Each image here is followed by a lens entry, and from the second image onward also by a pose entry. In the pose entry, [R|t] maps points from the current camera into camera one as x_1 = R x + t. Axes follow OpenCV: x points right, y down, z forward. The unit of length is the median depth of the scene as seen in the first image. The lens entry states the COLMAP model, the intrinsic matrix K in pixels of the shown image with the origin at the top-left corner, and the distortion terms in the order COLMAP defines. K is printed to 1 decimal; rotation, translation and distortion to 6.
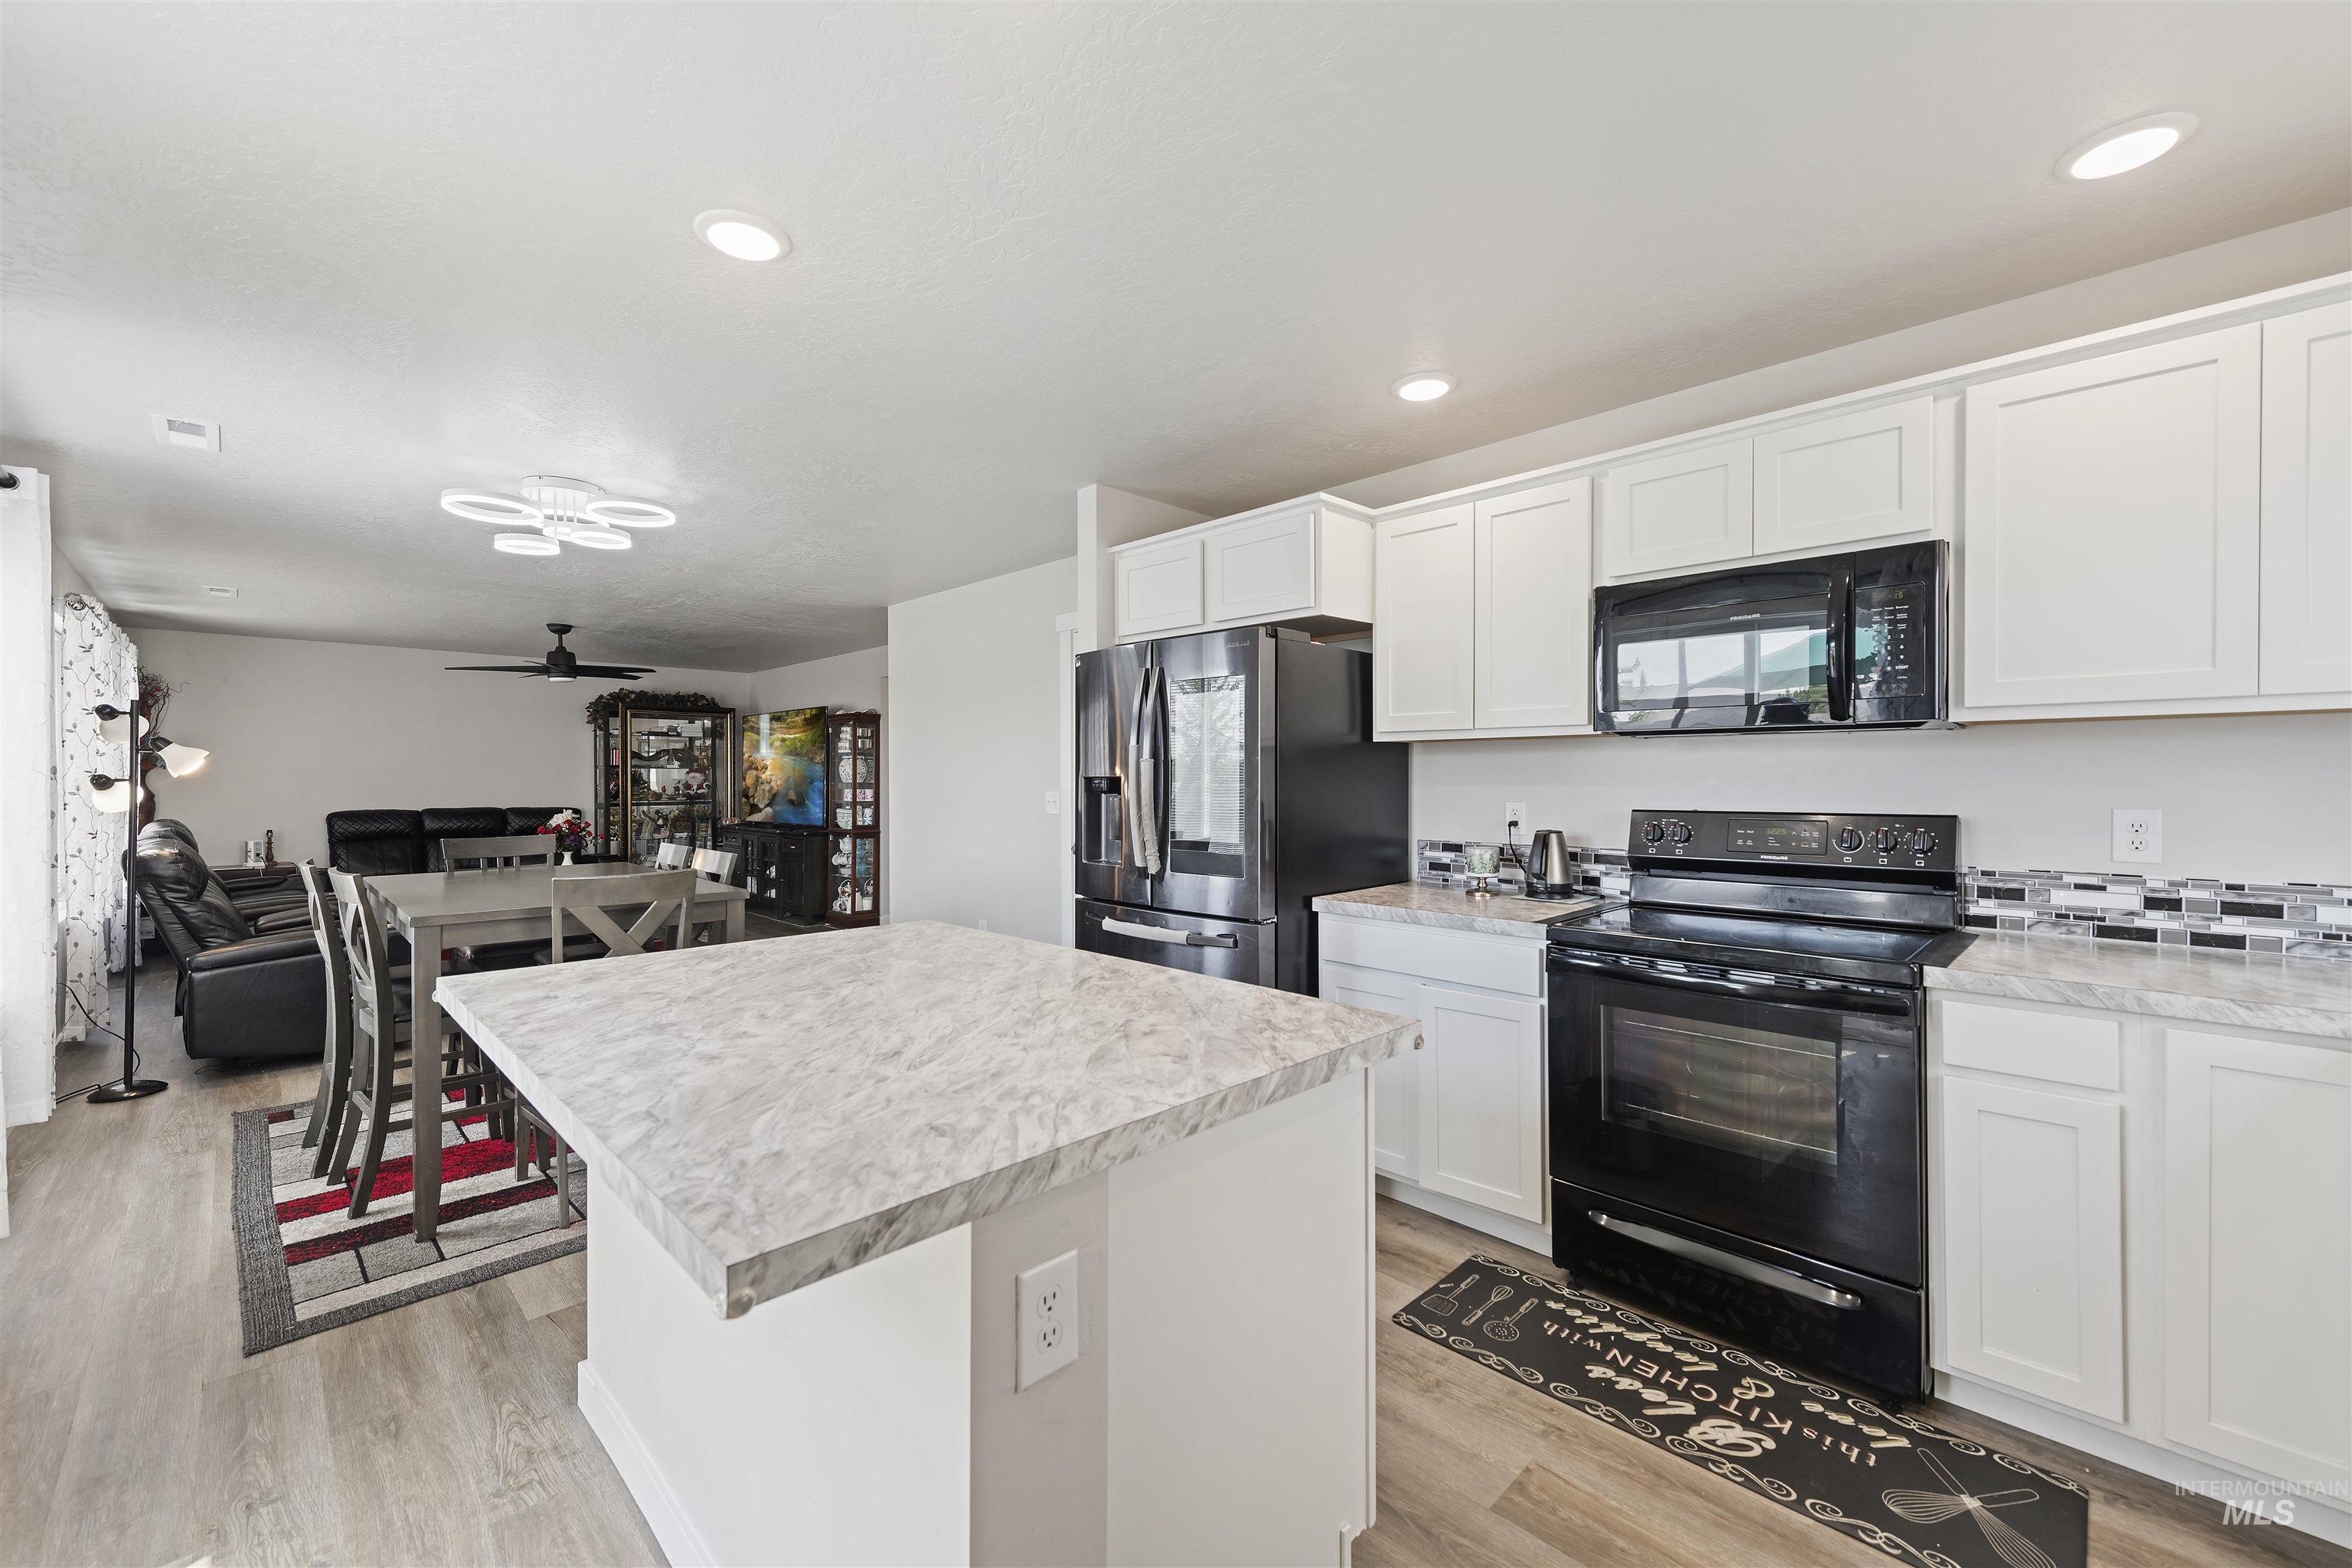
lens RADIAL K [[930.7, 0, 1179.6], [0, 930.7, 775.5], [0, 0, 1]] dist [0.018532, -0.008201]
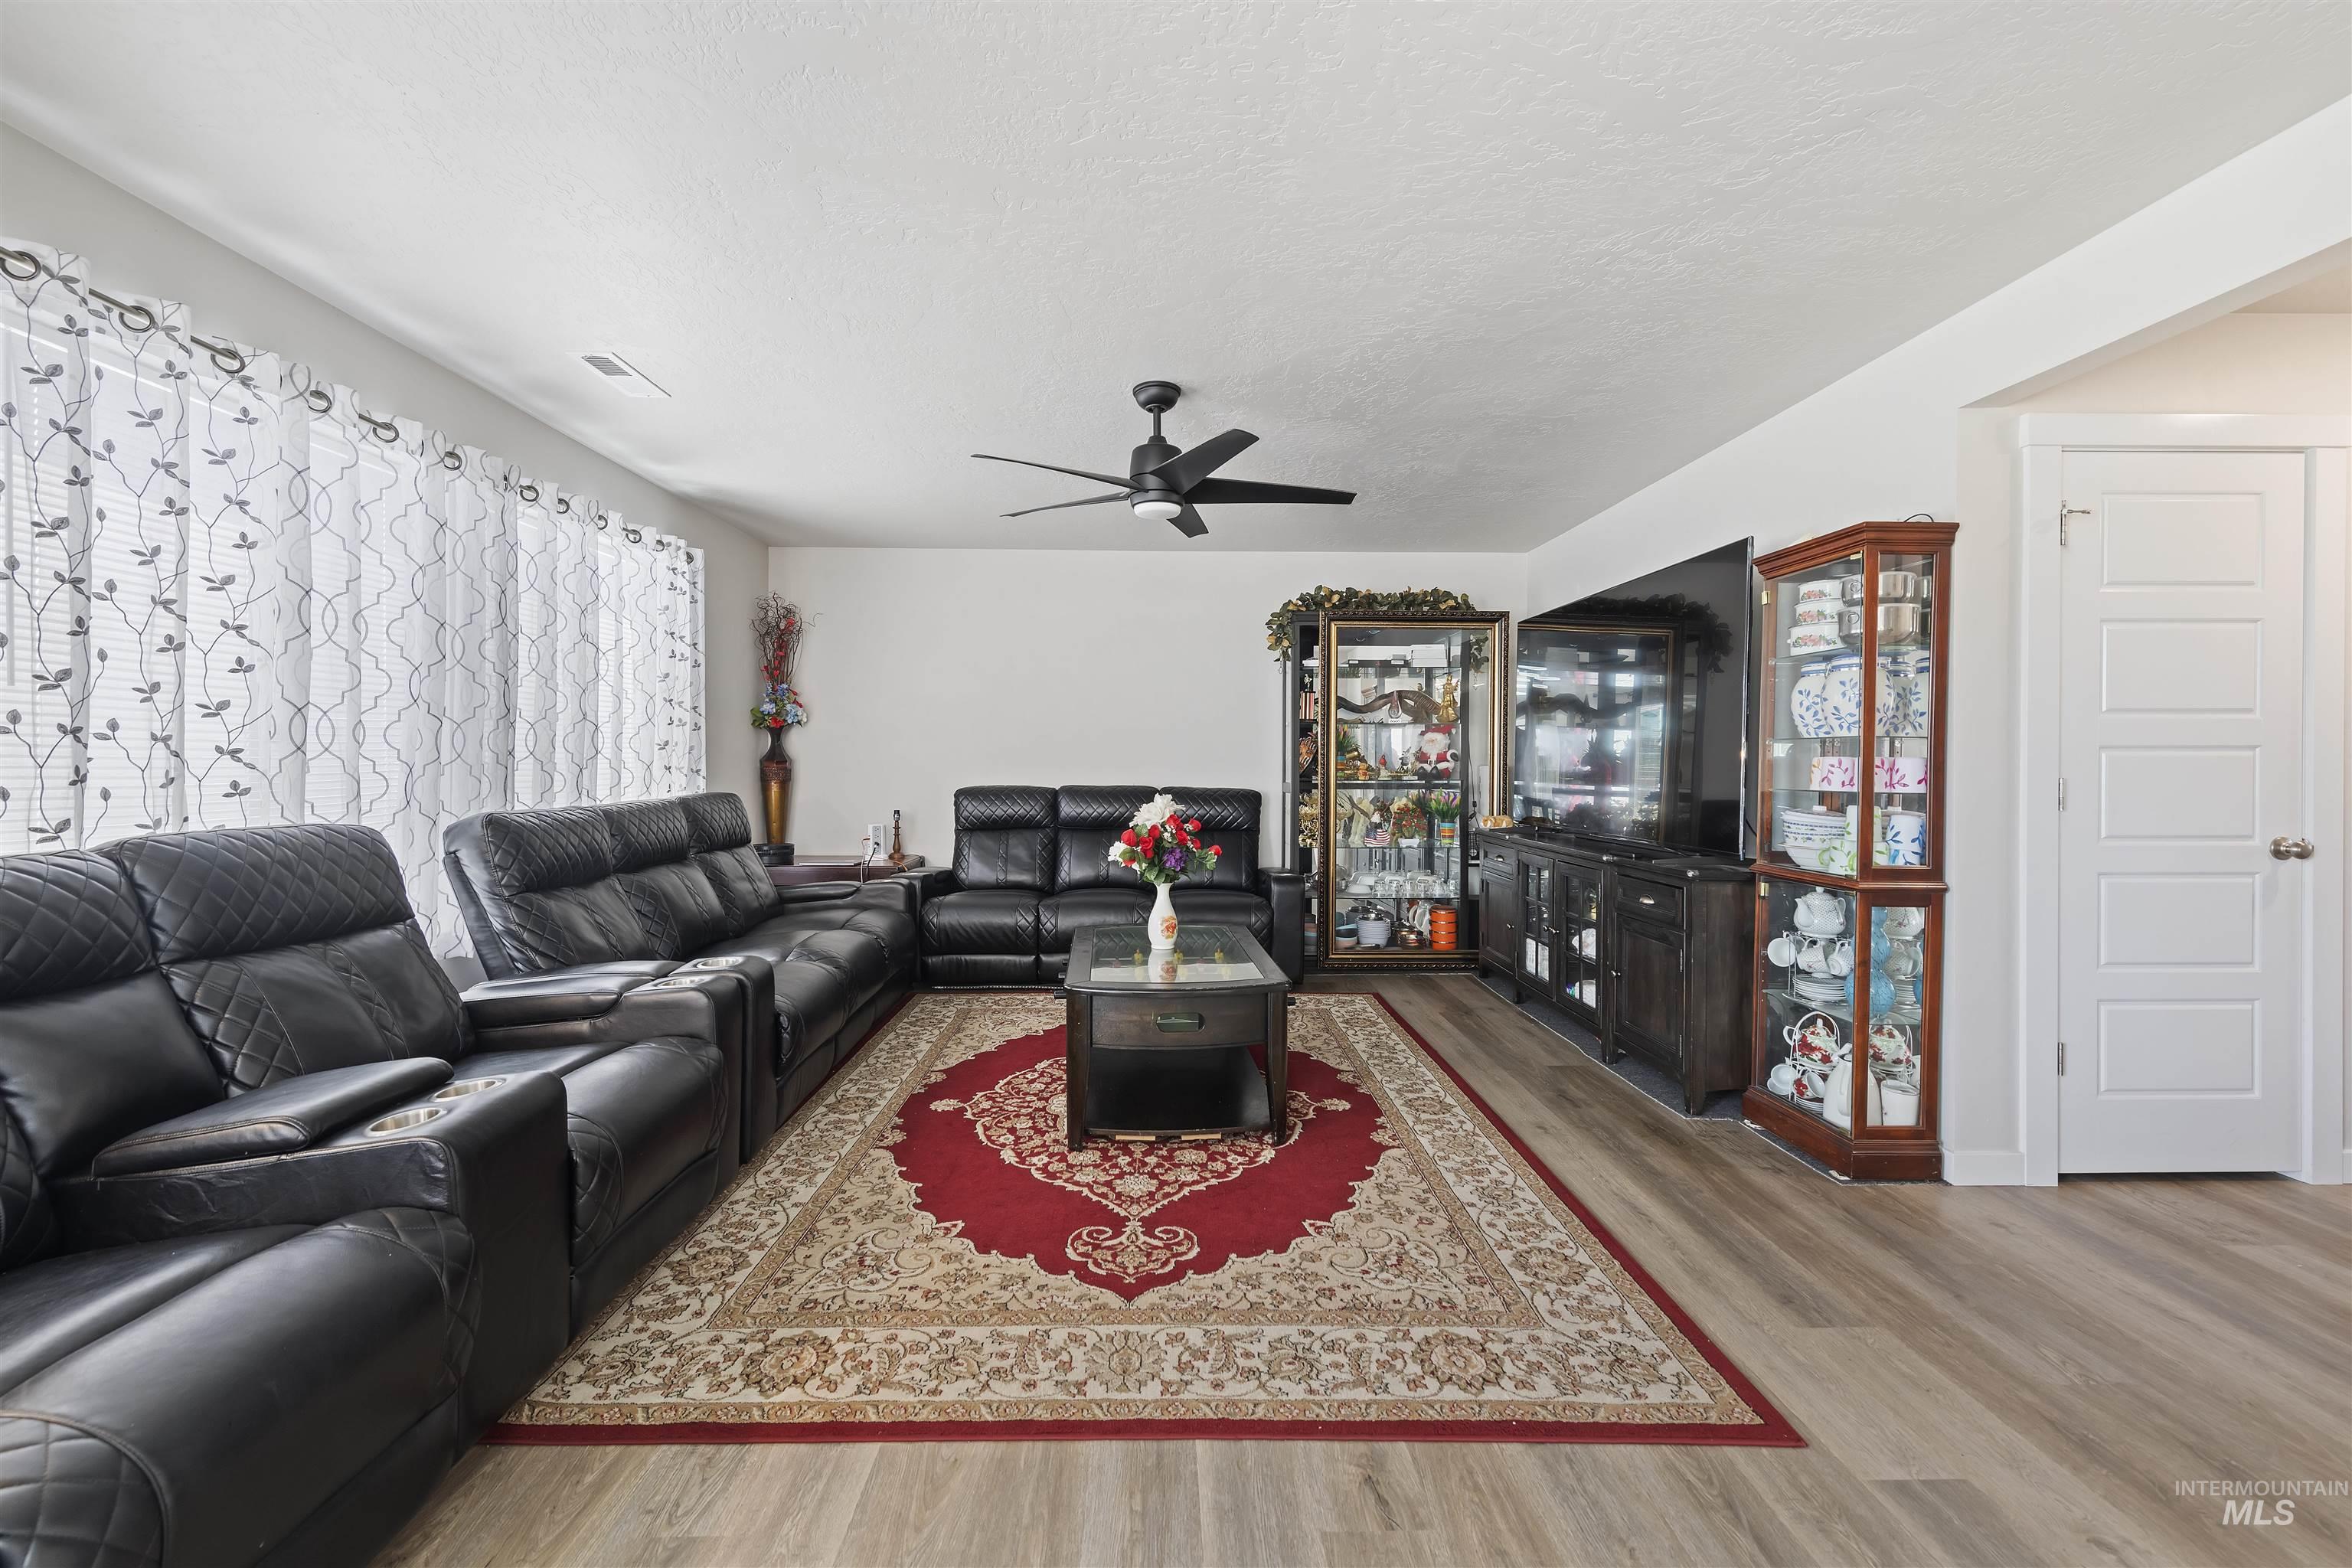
lens RADIAL K [[930.7, 0, 1179.6], [0, 930.7, 775.5], [0, 0, 1]] dist [0.018532, -0.008201]
pose [[0.730501, 0.016049, -0.682723, -0.291334], [-0.005973, 0.999836, 0.017112, 0.016795], [0.682885, -0.008422, 0.730477, 0.573309]]
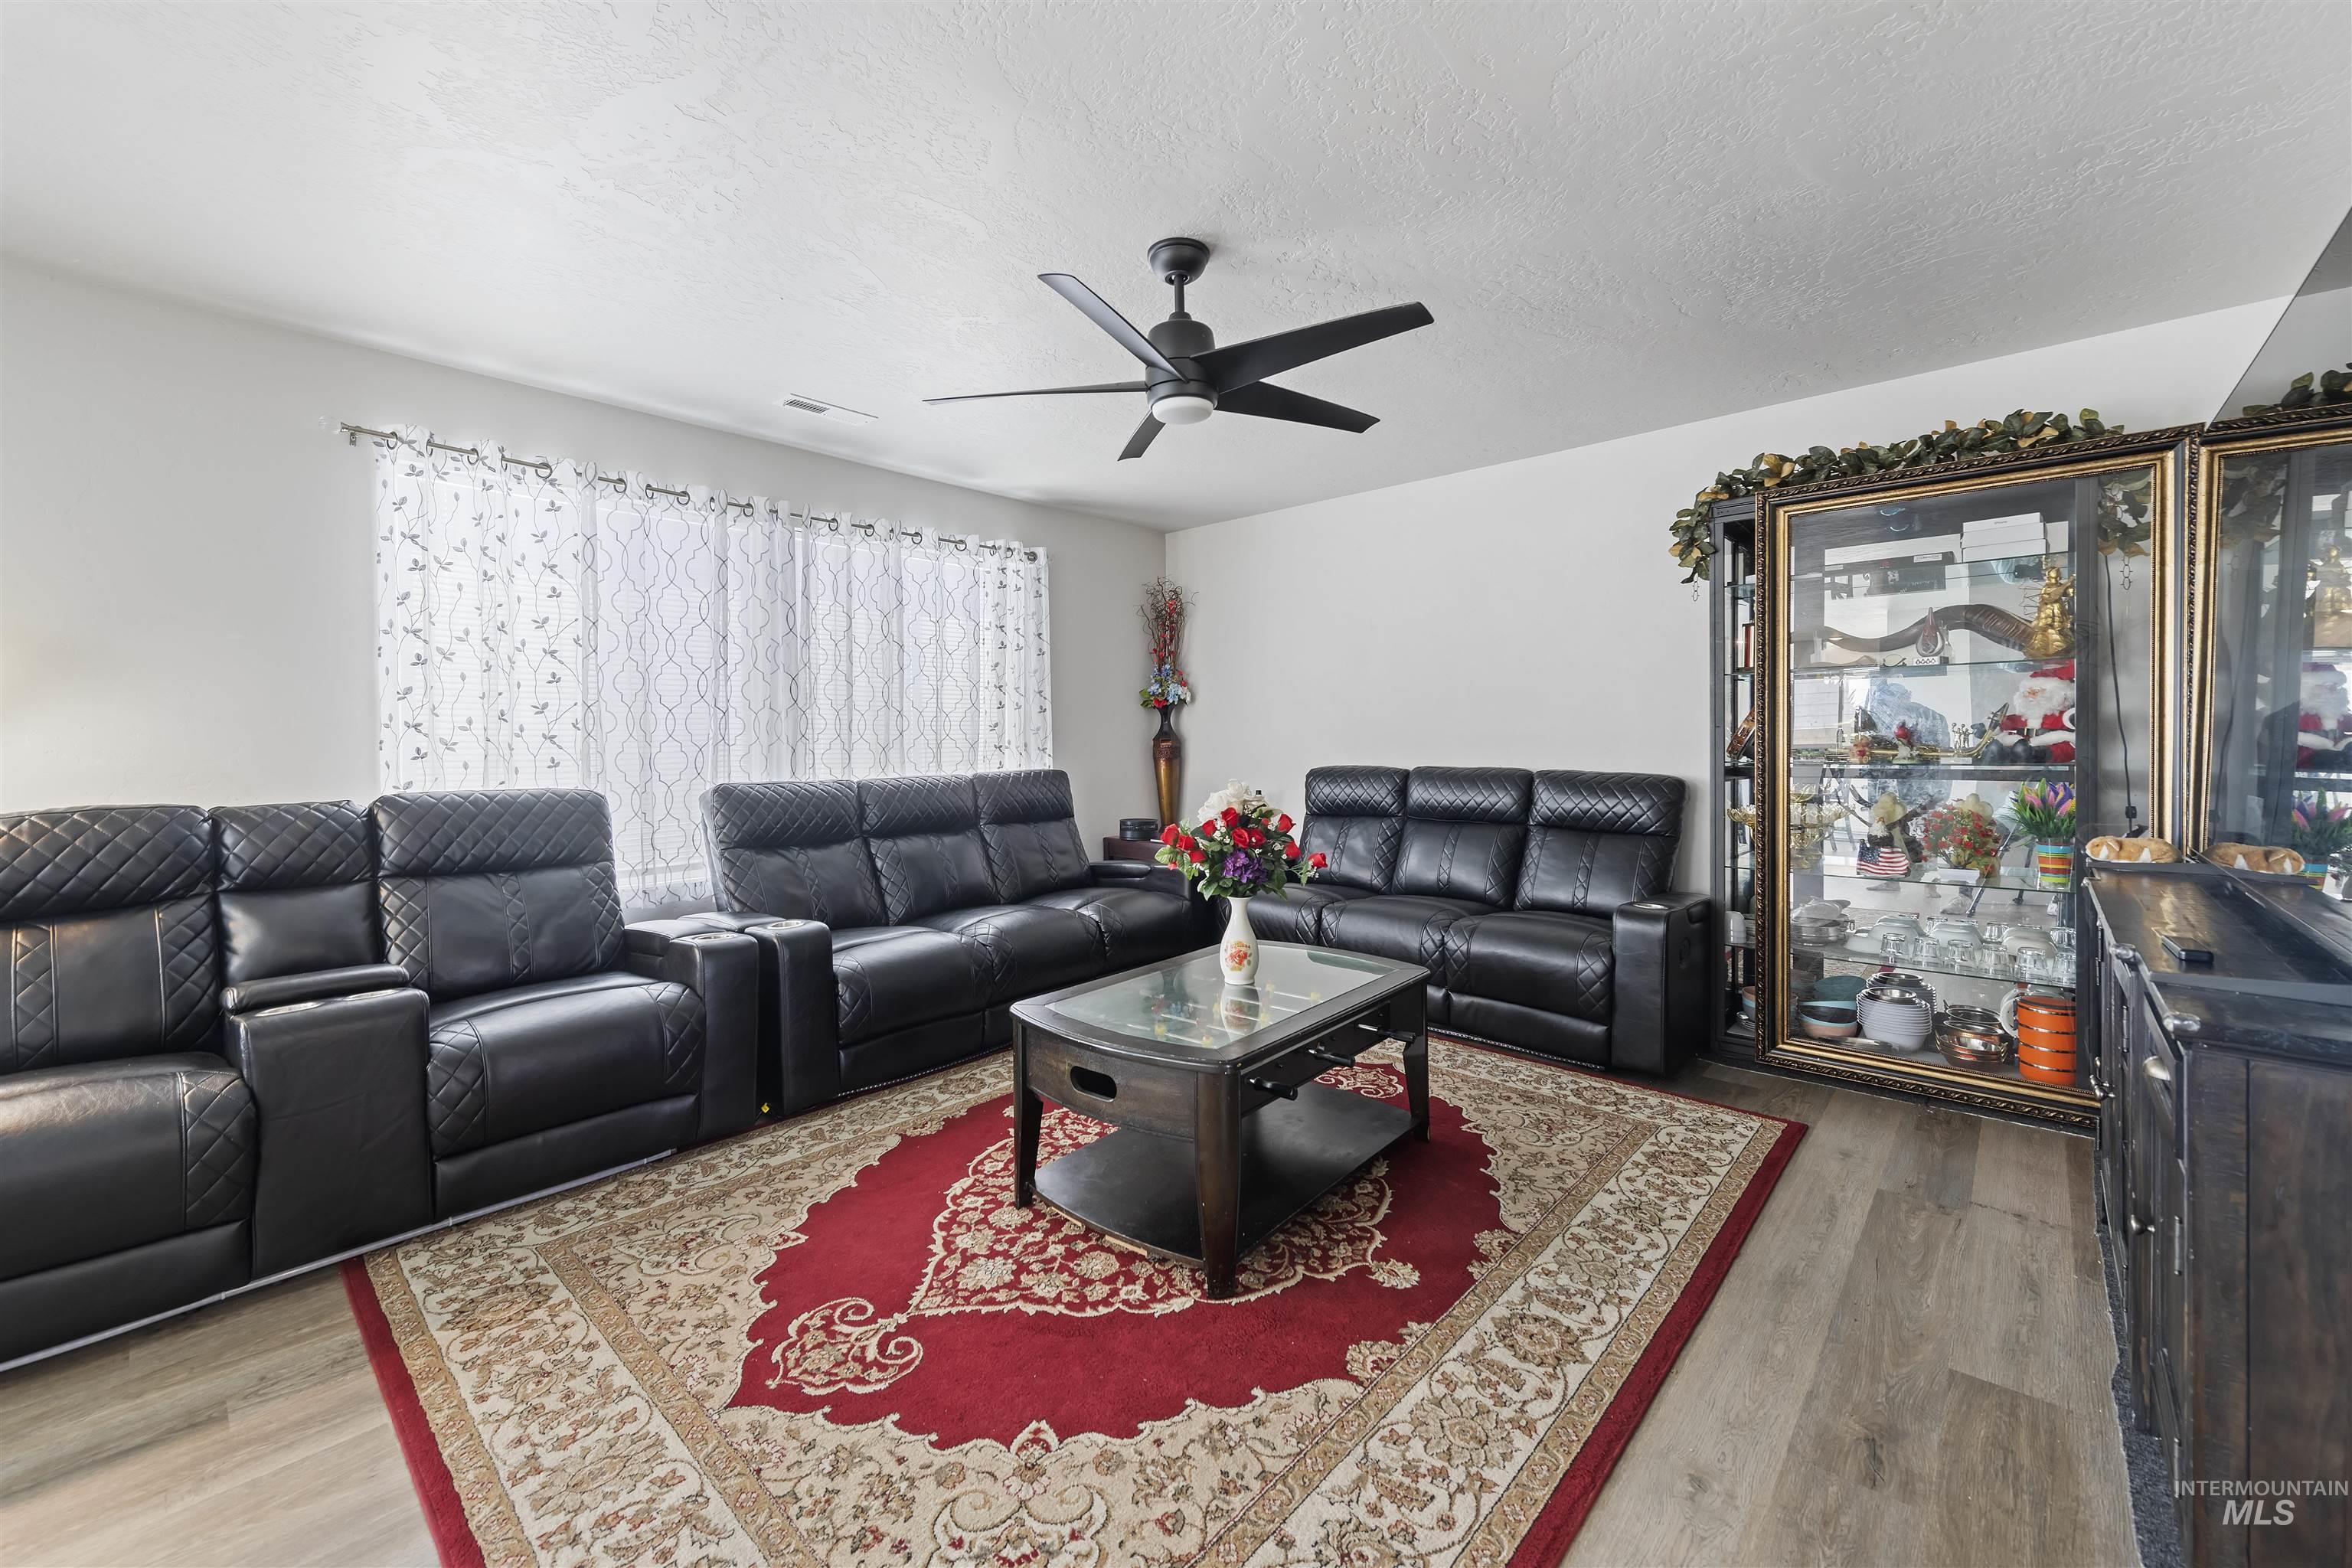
lens RADIAL K [[939.6, 0, 1175.4], [0, 939.6, 752.2], [0, 0, 1]] dist [0.019621, -0.008467]
pose [[0.053677, 0.015935, -0.998431, -0.262206], [0.005832, 0.999851, 0.016271, 0.017627], [0.998541, -0.006696, 0.053576, 0.833461]]
